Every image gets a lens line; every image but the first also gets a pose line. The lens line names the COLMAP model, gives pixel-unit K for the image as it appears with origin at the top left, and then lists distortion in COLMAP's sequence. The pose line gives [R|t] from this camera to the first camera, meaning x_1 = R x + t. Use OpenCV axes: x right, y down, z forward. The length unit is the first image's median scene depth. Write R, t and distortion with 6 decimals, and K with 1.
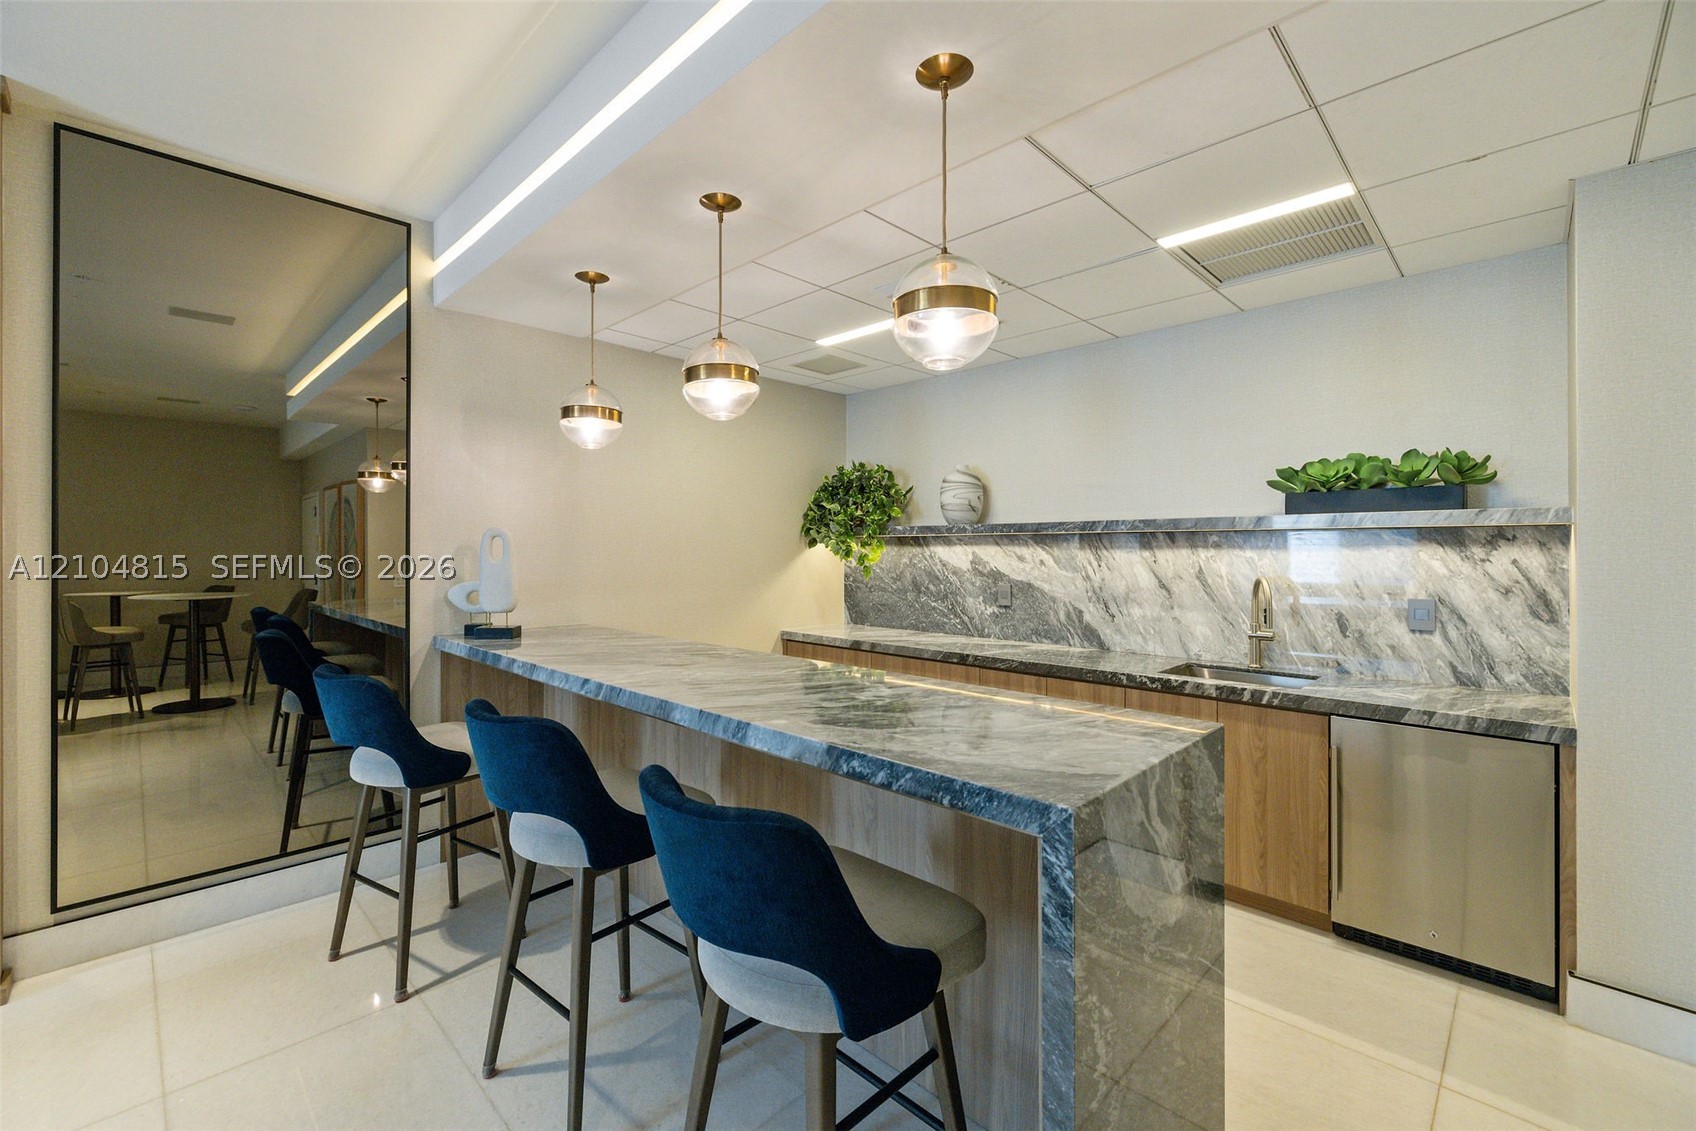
lens RADIAL K [[731.4, 0, 850.6], [0, 731.4, 551.5], [0, 0, 1]] dist [-0.002555, -0.000699]
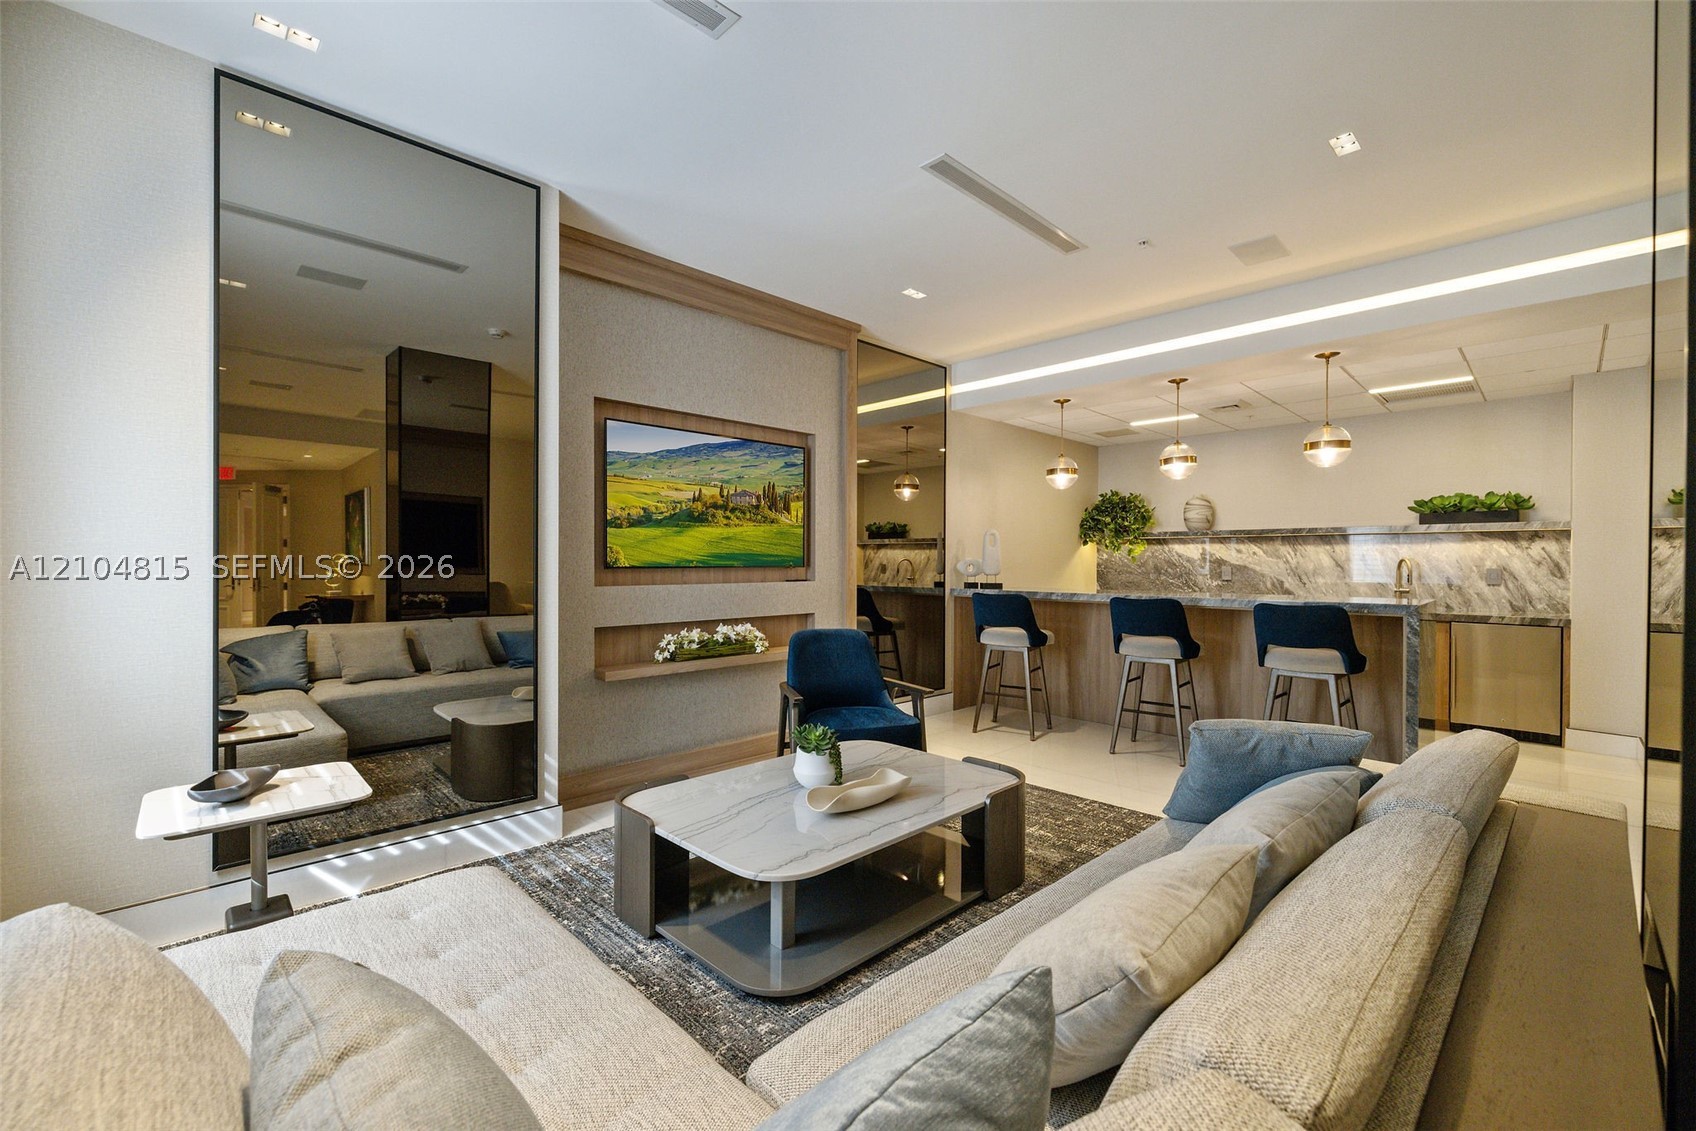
lens RADIAL K [[731.4, 0, 844.6], [0, 731.4, 570.4], [0, 0, 1]] dist [-0.002555, -0.000699]
pose [[0.999754, 0.005003, -0.021619, -0.891706], [-0.004799, 0.999943, 0.009495, 0.059473], [0.021666, -0.009389, 0.999721, -0.965879]]
